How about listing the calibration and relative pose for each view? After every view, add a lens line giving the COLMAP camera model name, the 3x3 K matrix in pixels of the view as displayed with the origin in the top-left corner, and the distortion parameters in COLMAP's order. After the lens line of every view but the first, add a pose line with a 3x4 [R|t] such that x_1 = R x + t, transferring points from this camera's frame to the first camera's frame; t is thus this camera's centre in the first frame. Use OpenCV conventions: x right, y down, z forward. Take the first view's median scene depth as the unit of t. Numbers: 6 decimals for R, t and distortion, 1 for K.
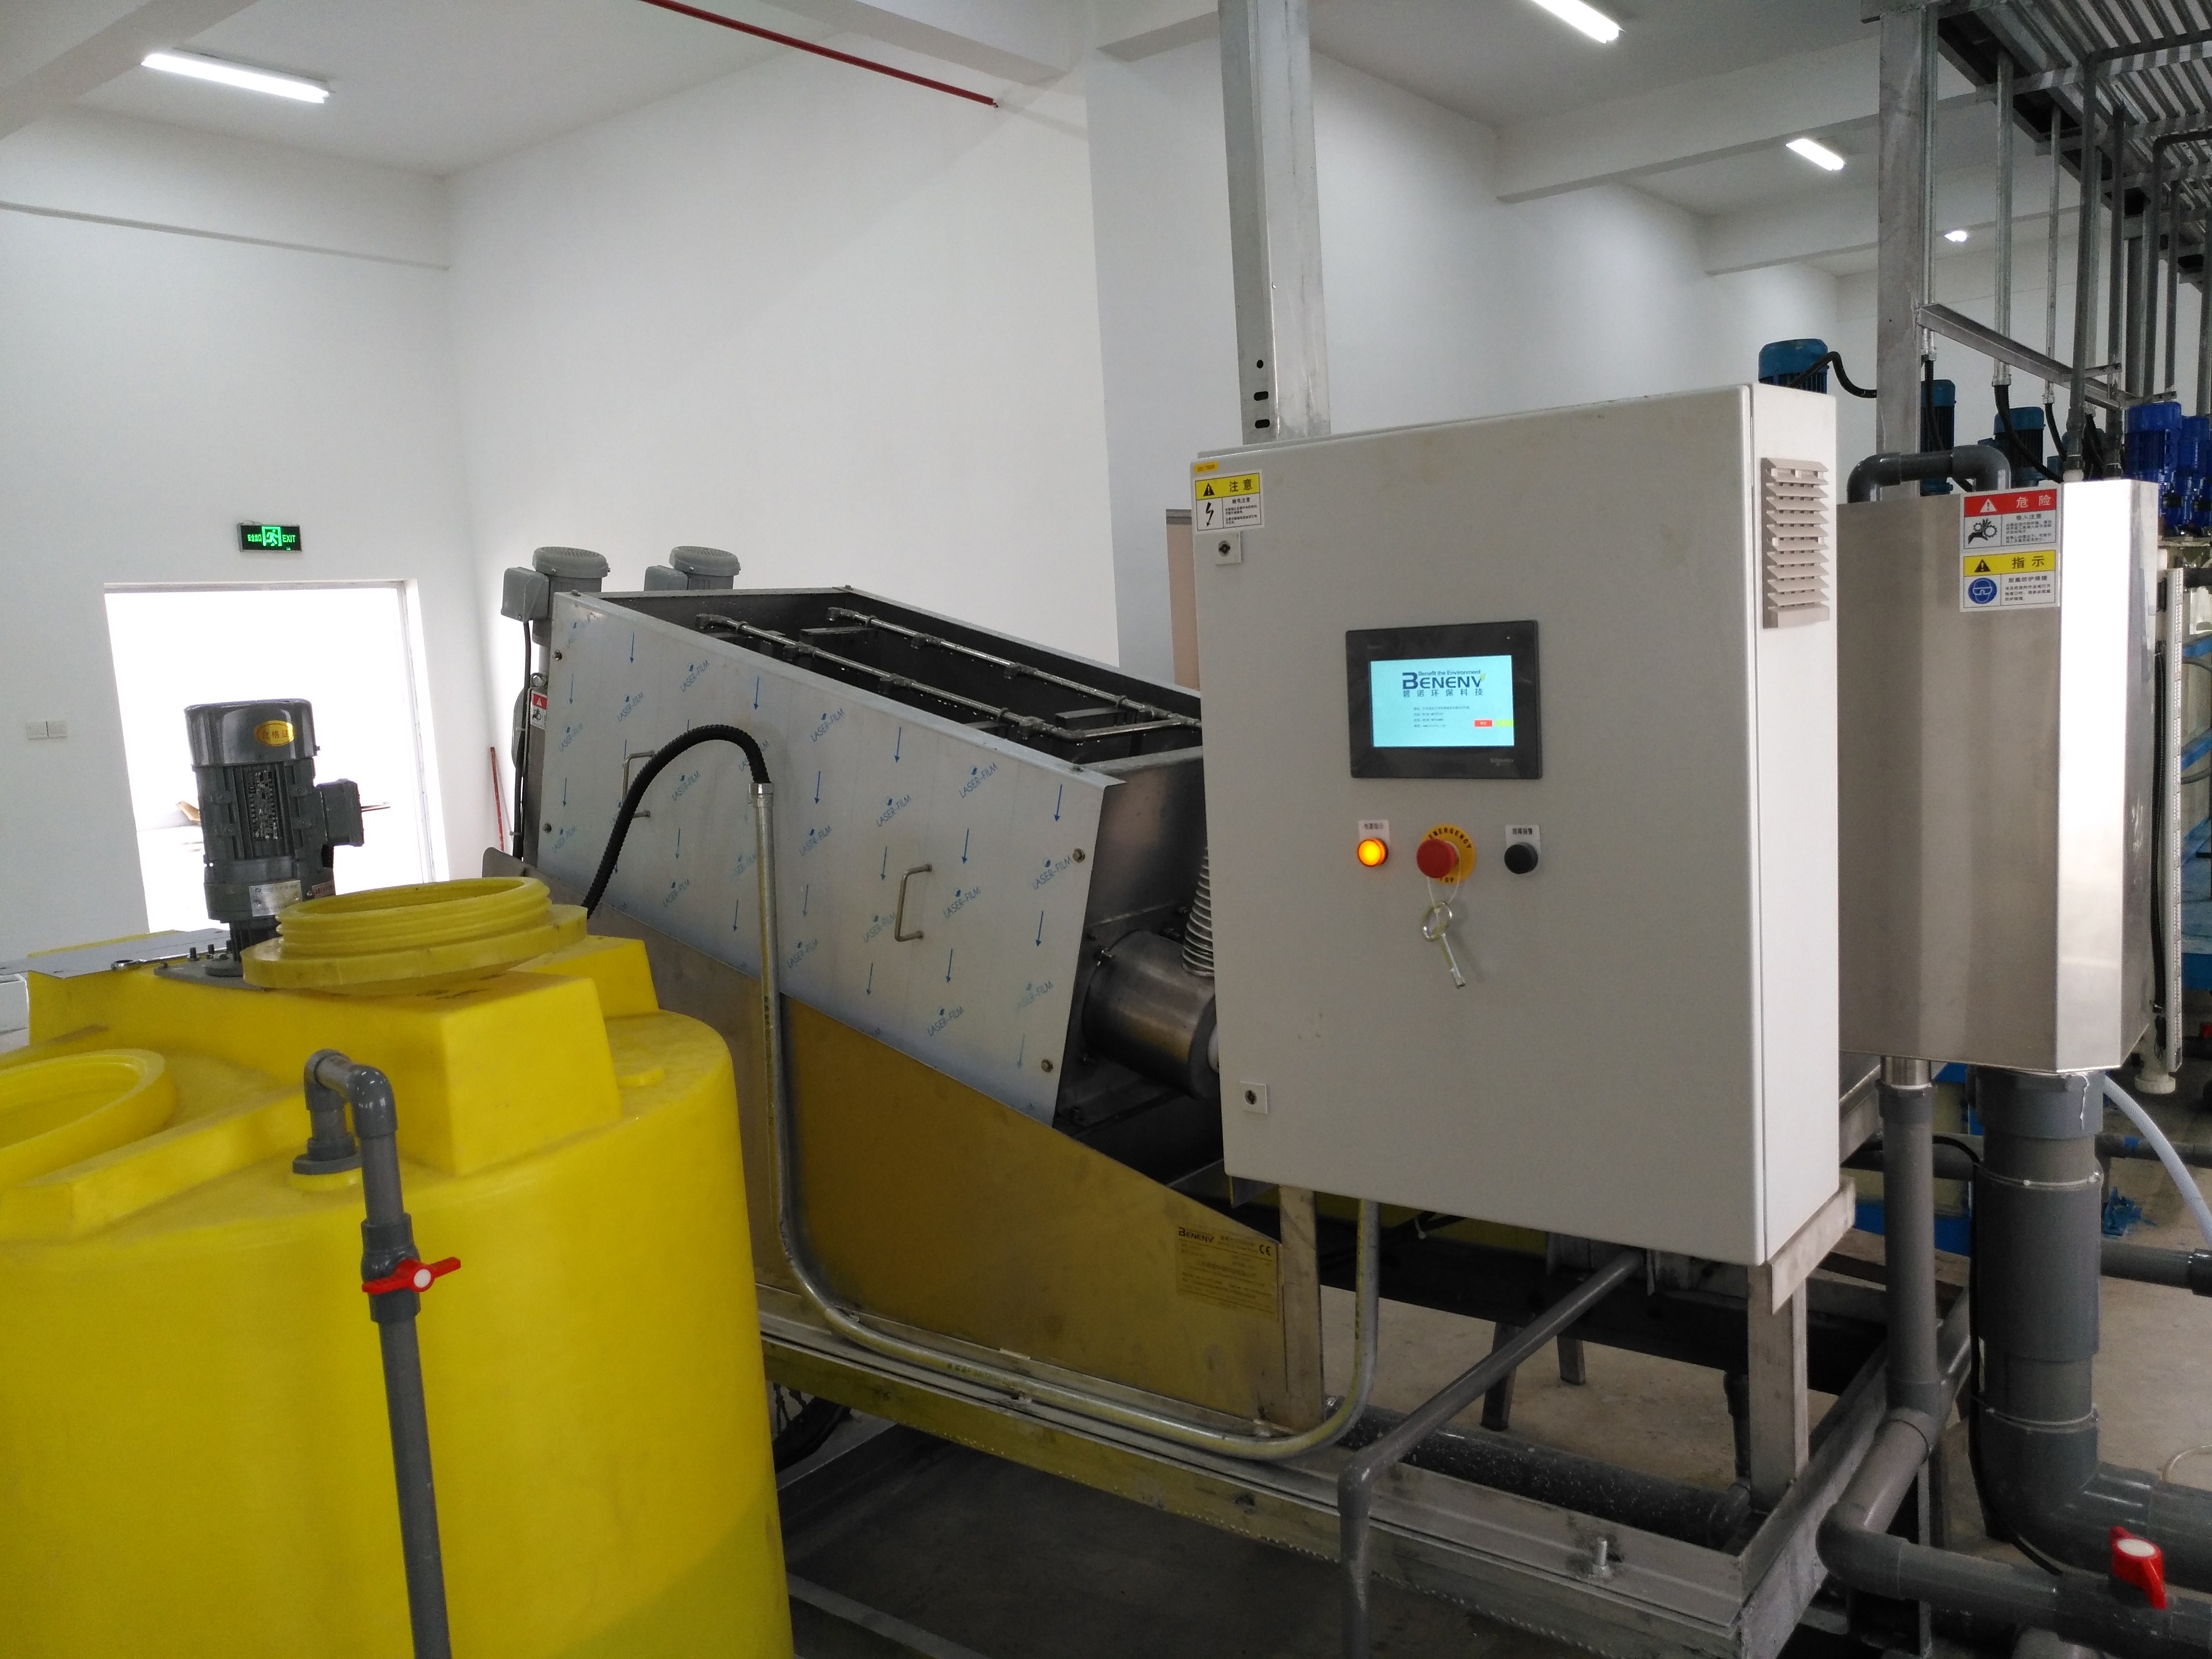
lens RADIAL K [[1720.4, 0, 1104.2], [0, 1720.4, 858.0], [0, 0, 1]] dist [0.031648, -0.000780]
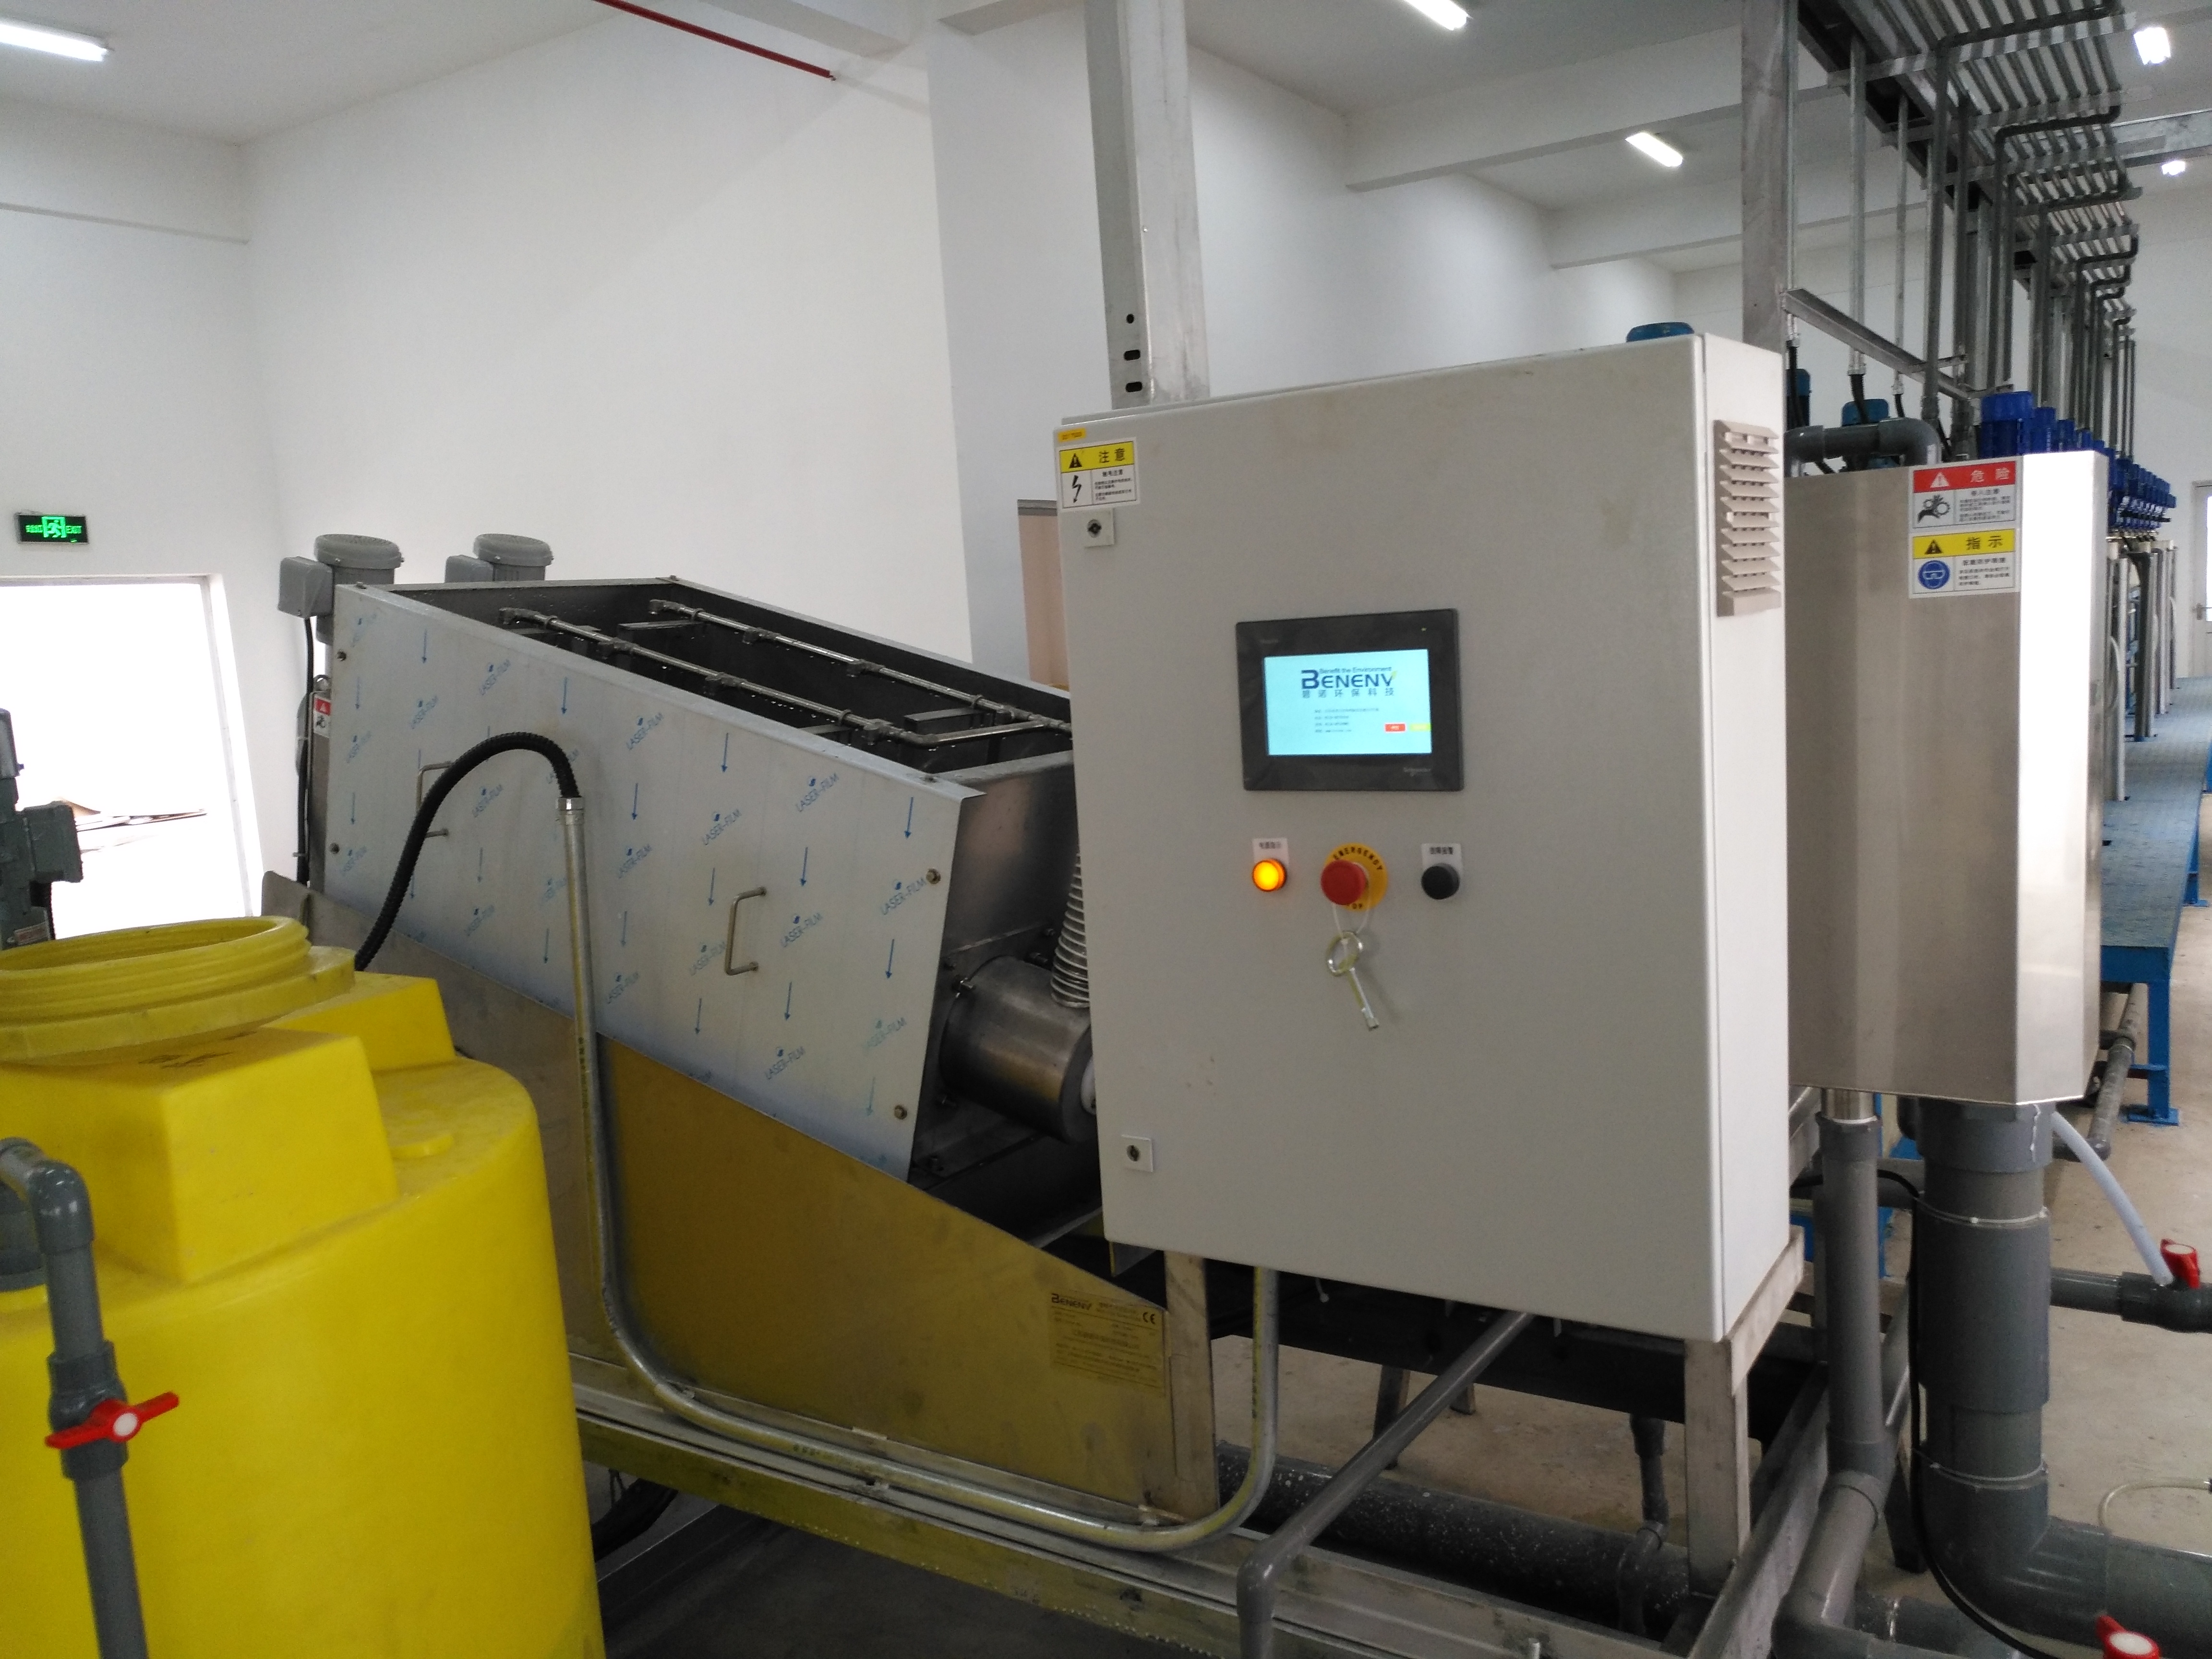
lens RADIAL K [[1720.4, 0, 1104.2], [0, 1720.4, 858.0], [0, 0, 1]] dist [0.031648, -0.000780]
pose [[0.996365, -0.016237, 0.083628, -0.000676], [0.015980, 0.999865, 0.003742, -0.012846], [-0.083677, -0.002392, 0.996490, 0.104131]]
